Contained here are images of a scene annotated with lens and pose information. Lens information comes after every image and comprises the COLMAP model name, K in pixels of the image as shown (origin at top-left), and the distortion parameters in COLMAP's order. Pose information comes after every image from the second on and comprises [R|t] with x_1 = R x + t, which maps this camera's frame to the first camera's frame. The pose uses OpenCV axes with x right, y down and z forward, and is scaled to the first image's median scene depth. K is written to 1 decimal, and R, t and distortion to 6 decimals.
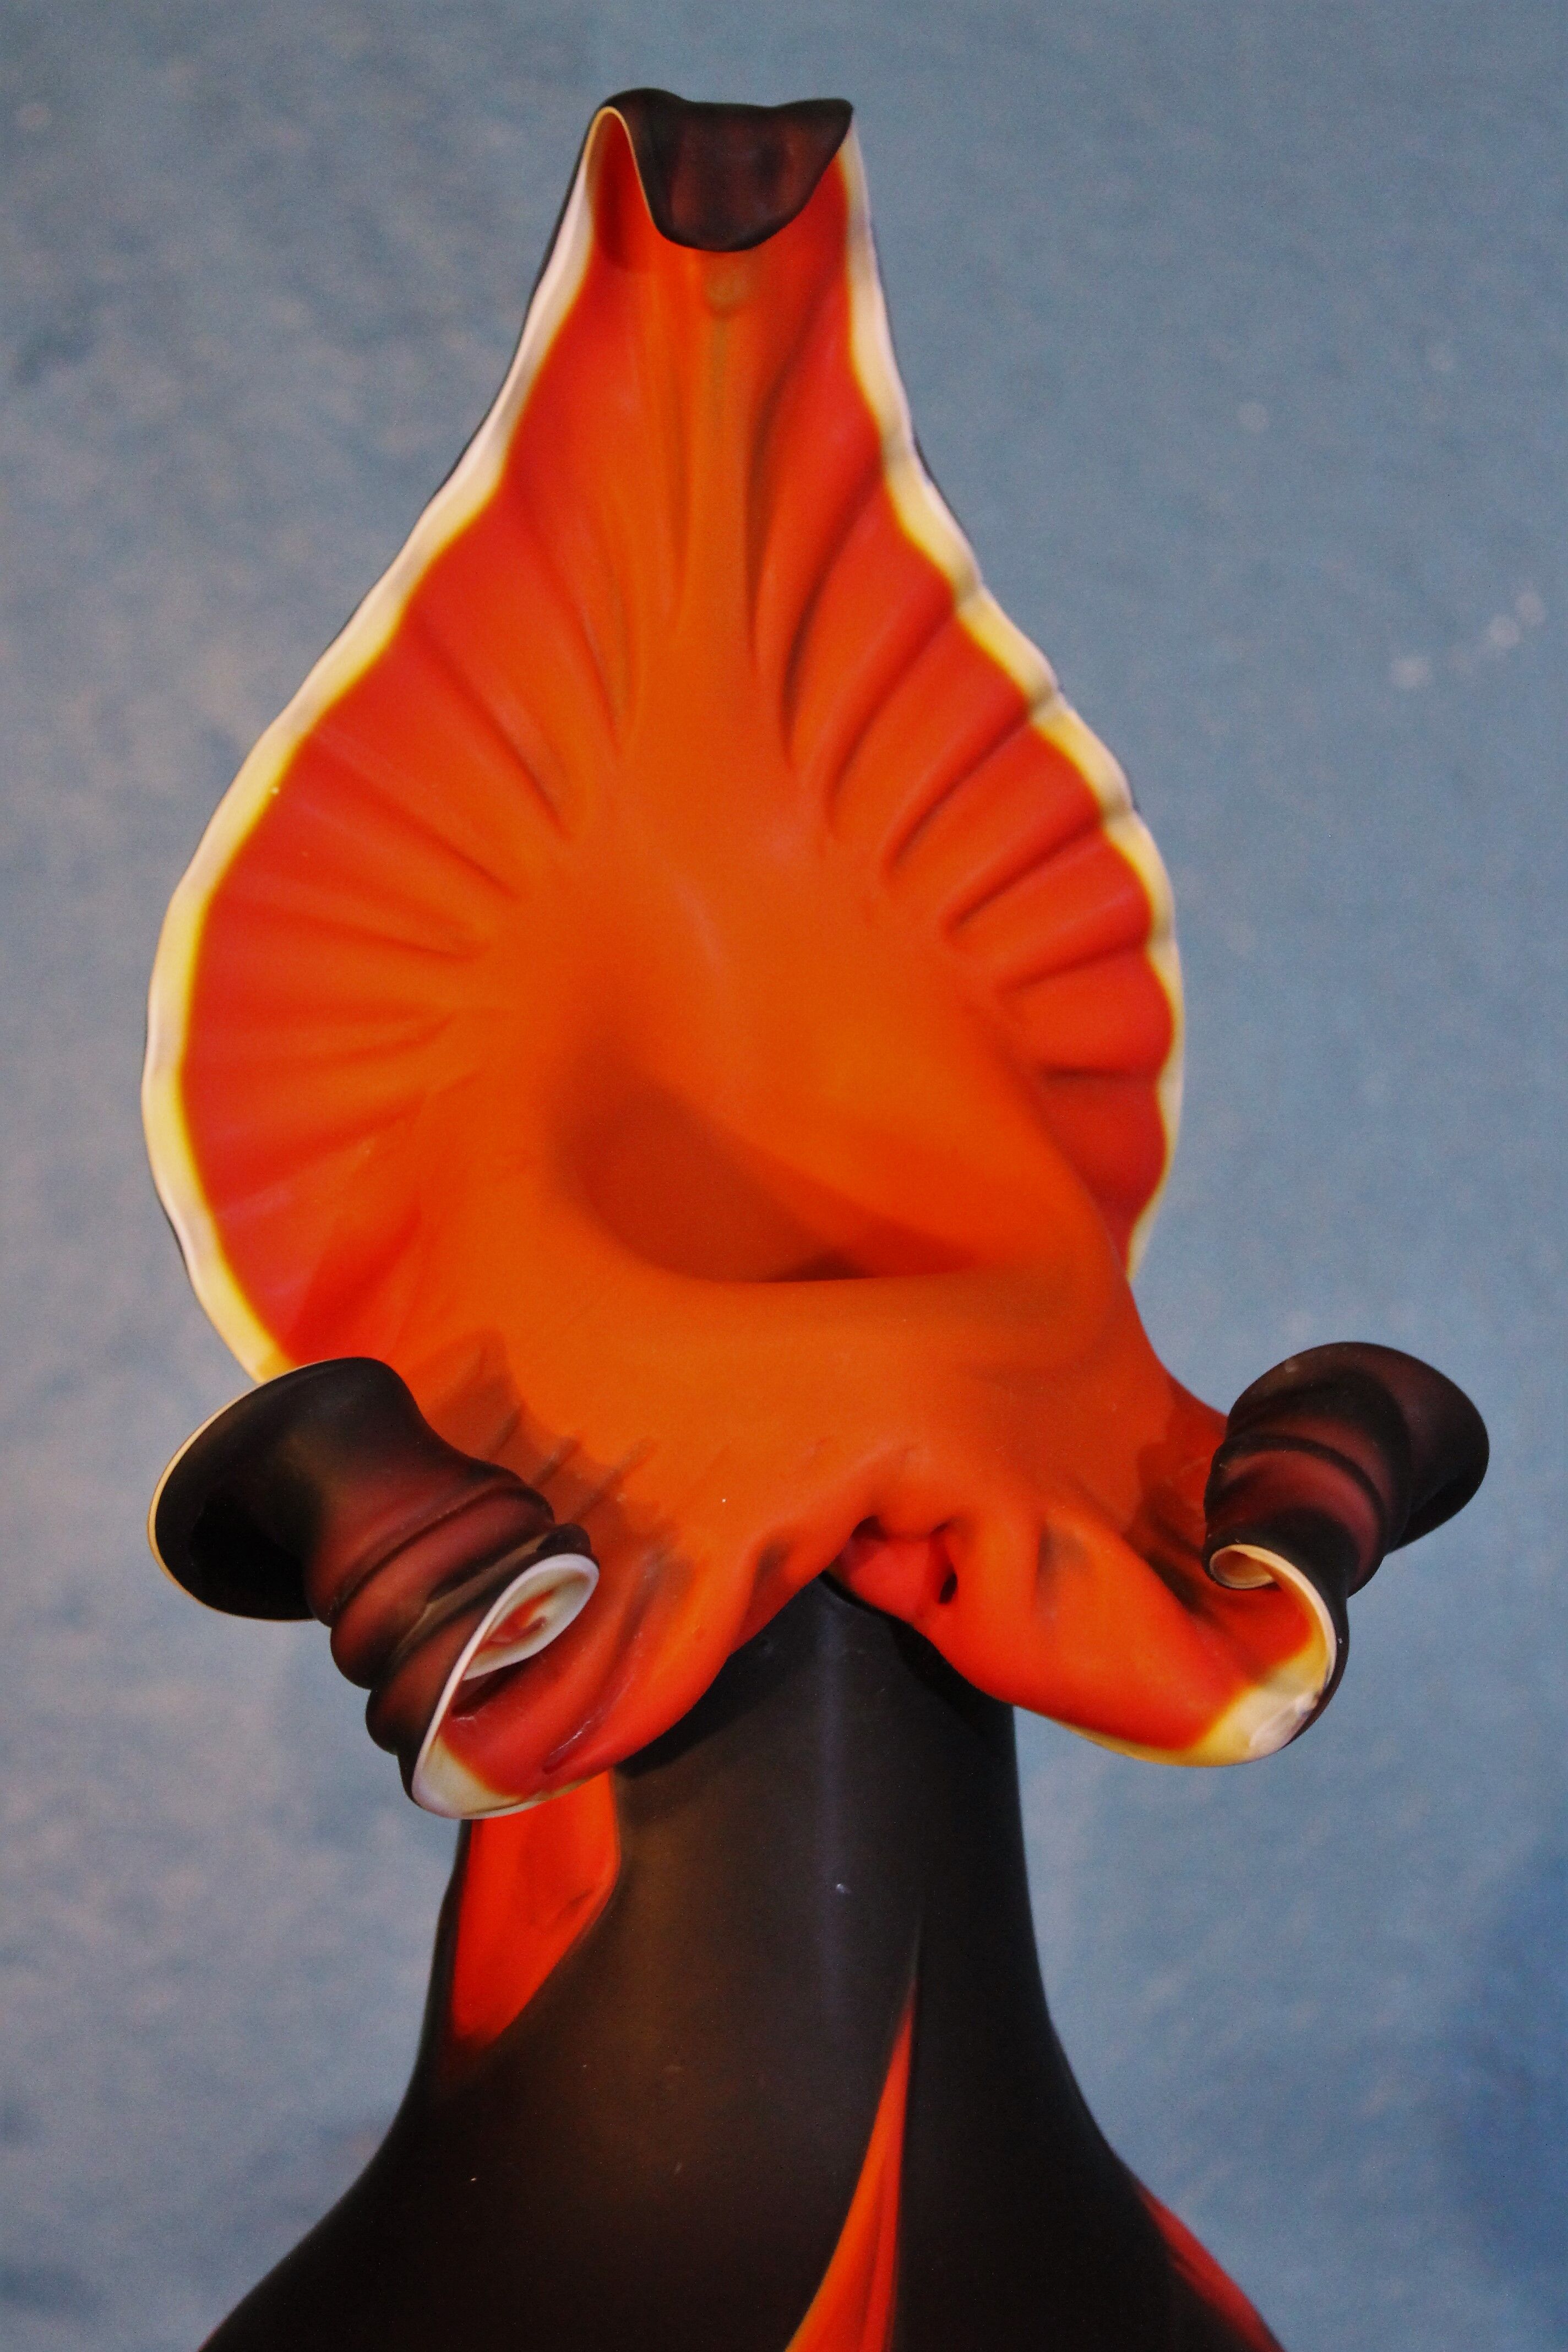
lens RADIAL K [[5046.0, 0, 784.0], [0, 5046.0, 1176.0], [0, 0, 1]] dist [0.006618, 0.562134]
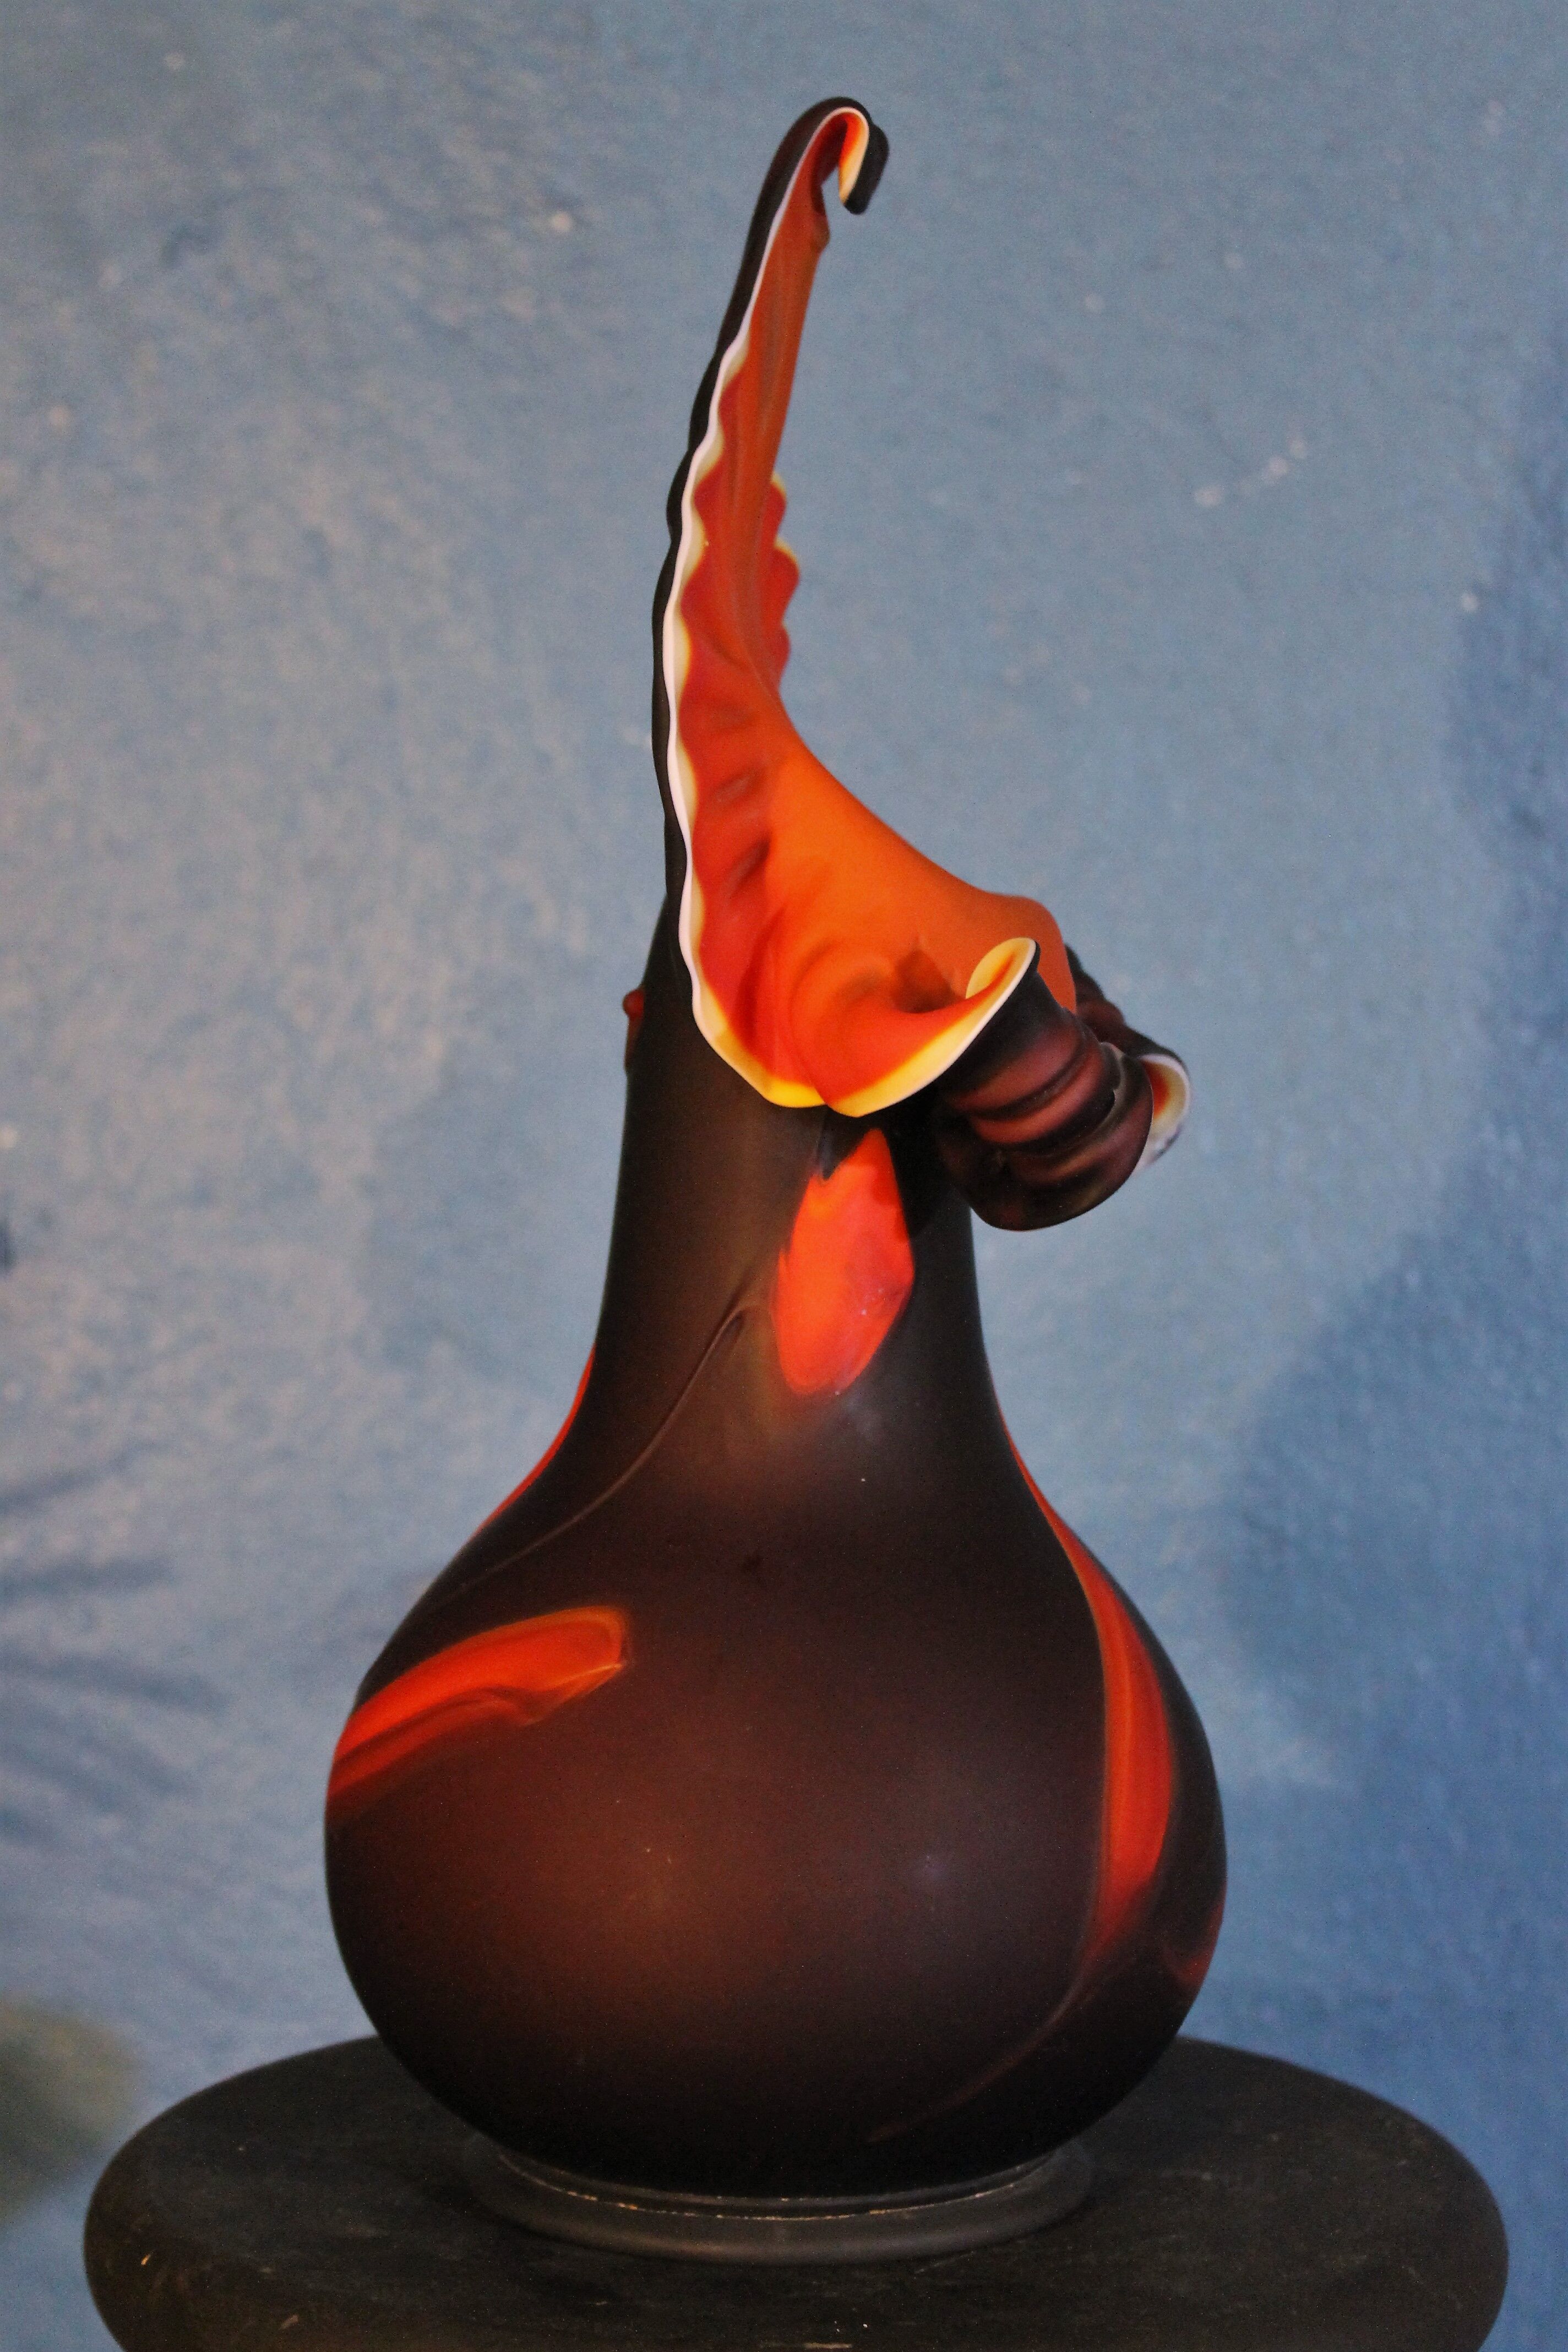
lens RADIAL K [[4578.8, 0, 784.0], [0, 4578.8, 1176.0], [0, 0, 1]] dist [0.018197, -0.103540]
pose [[0.999231, 0.004615, 0.038950, -0.034769], [-0.007062, 0.997994, 0.062916, 0.004511], [-0.038581, -0.063143, 0.997258, -0.218250]]
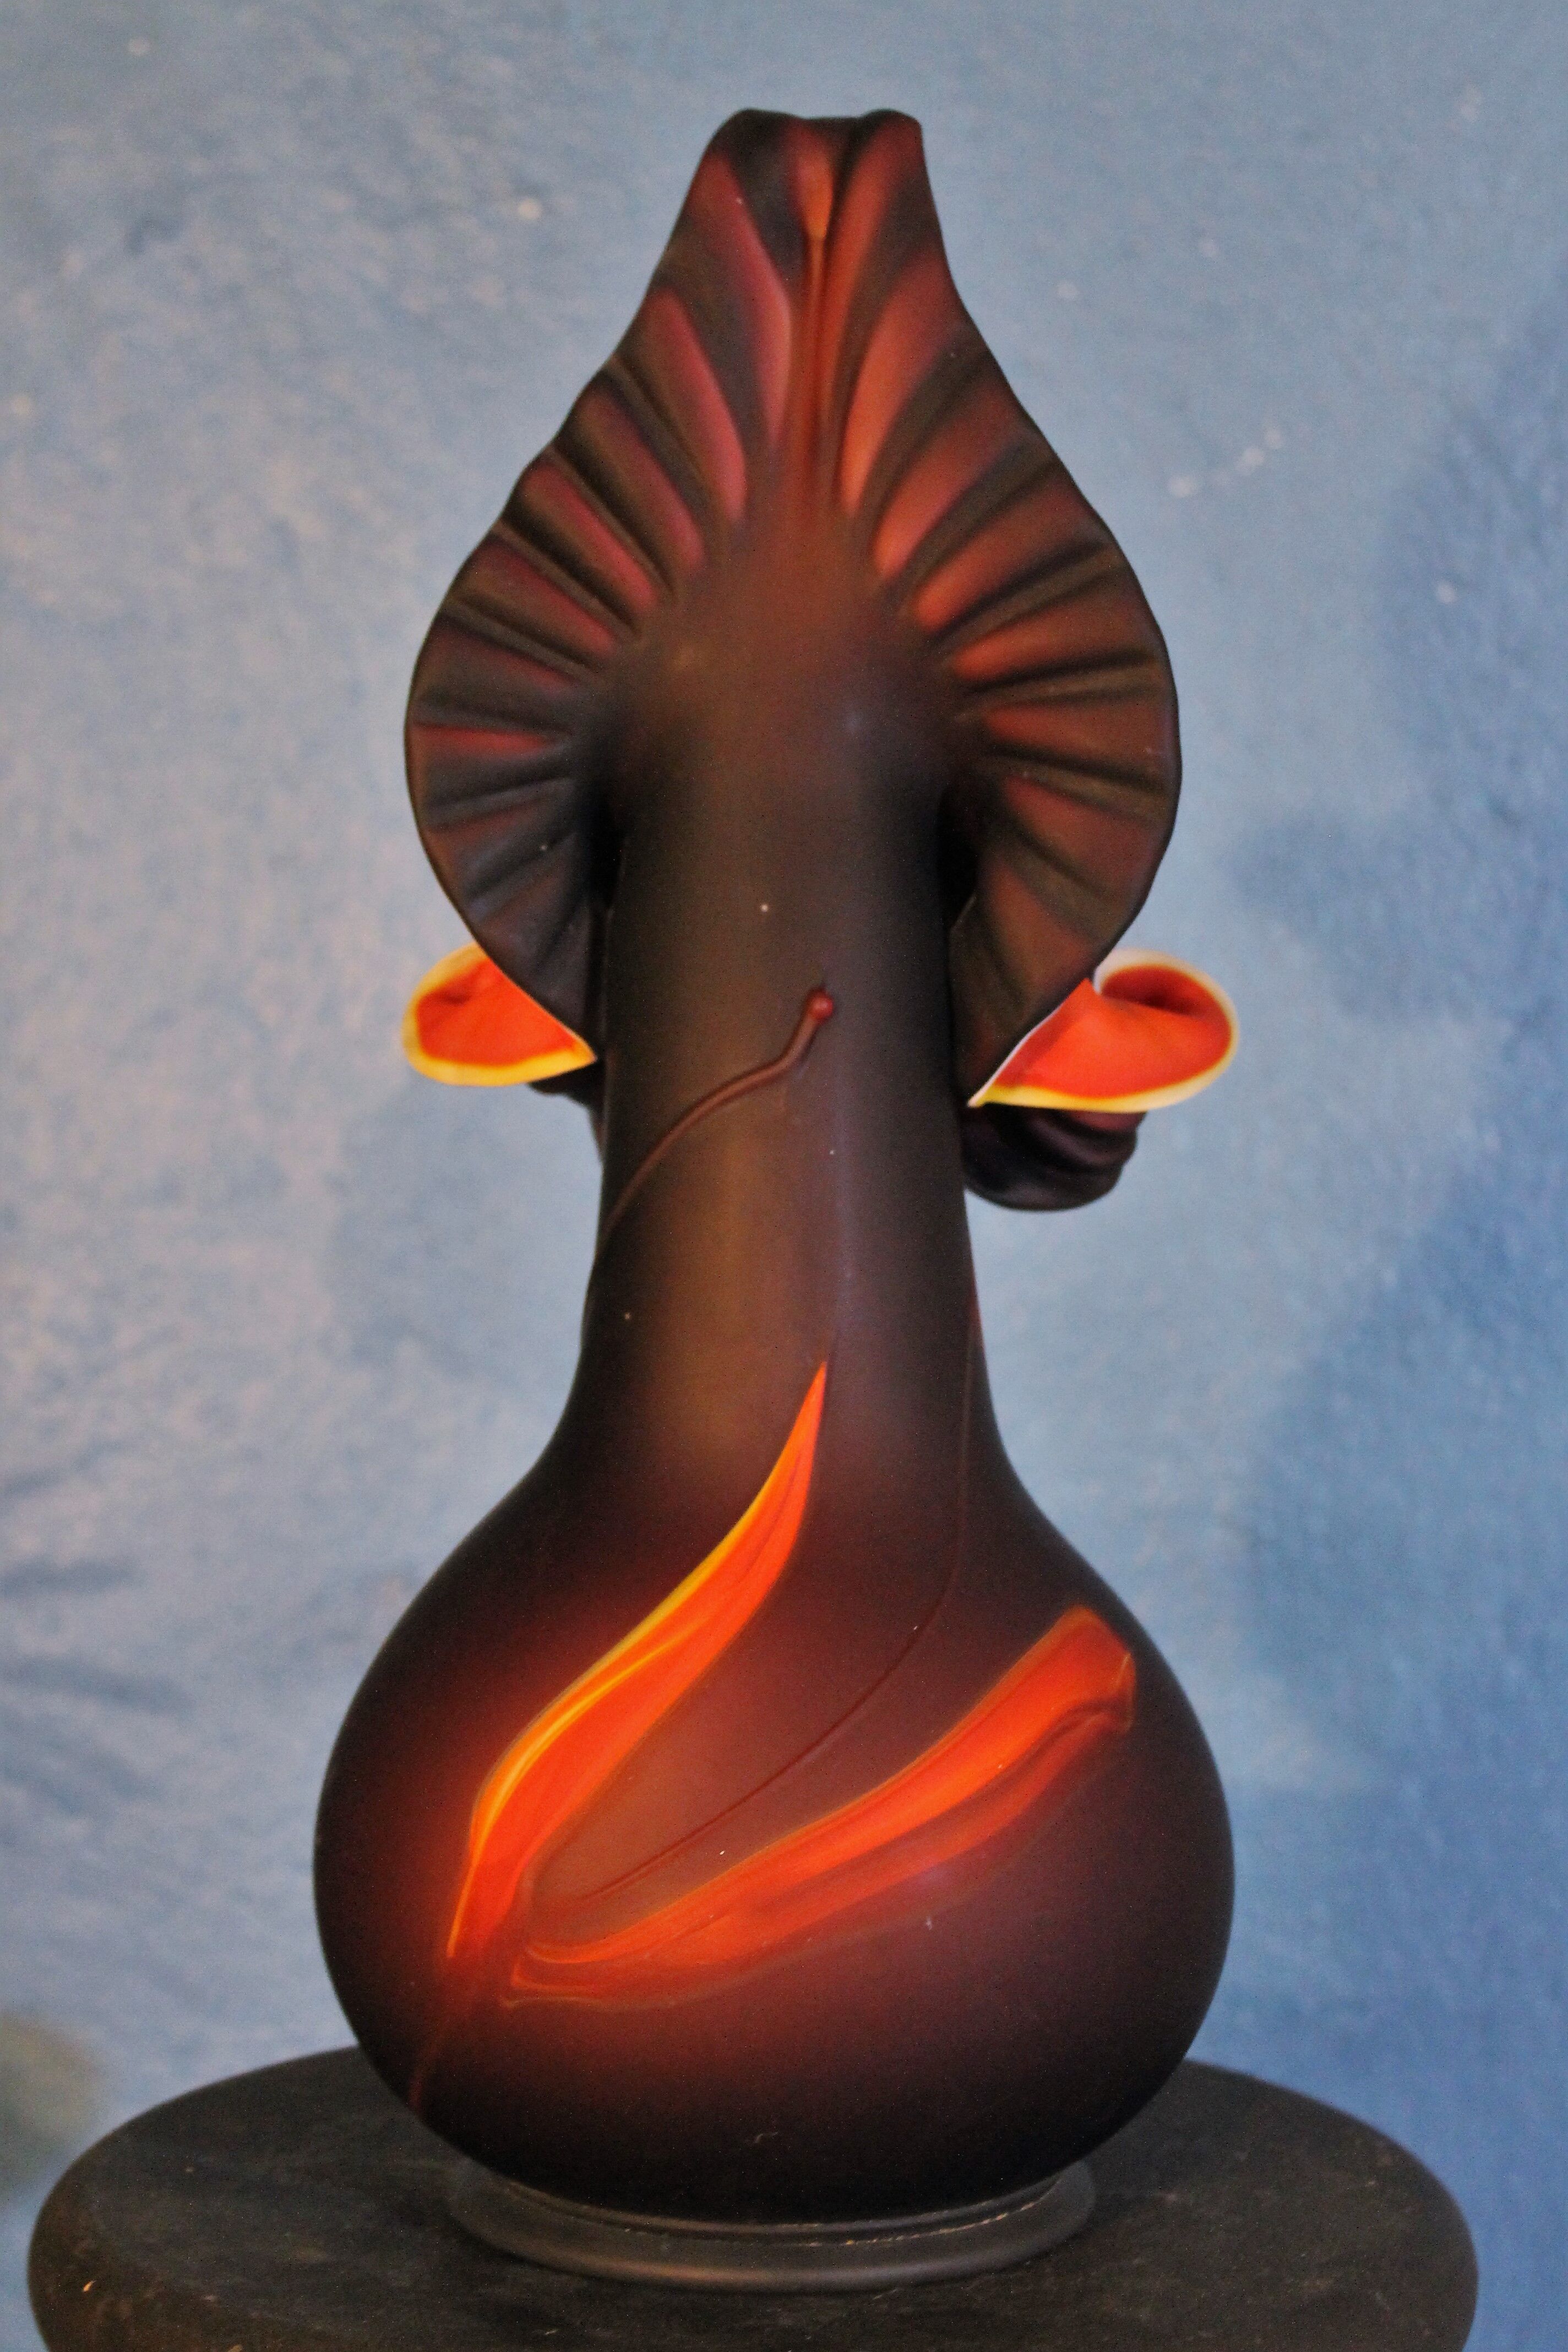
lens RADIAL K [[4538.2, 0, 784.0], [0, 4538.2, 1176.0], [0, 0, 1]] dist [-0.001383, 0.074378]
pose [[0.999211, 0.004040, 0.039499, -0.026913], [-0.006631, 0.997817, 0.065709, 0.003318], [-0.039147, -0.065919, 0.997057, -0.195483]]
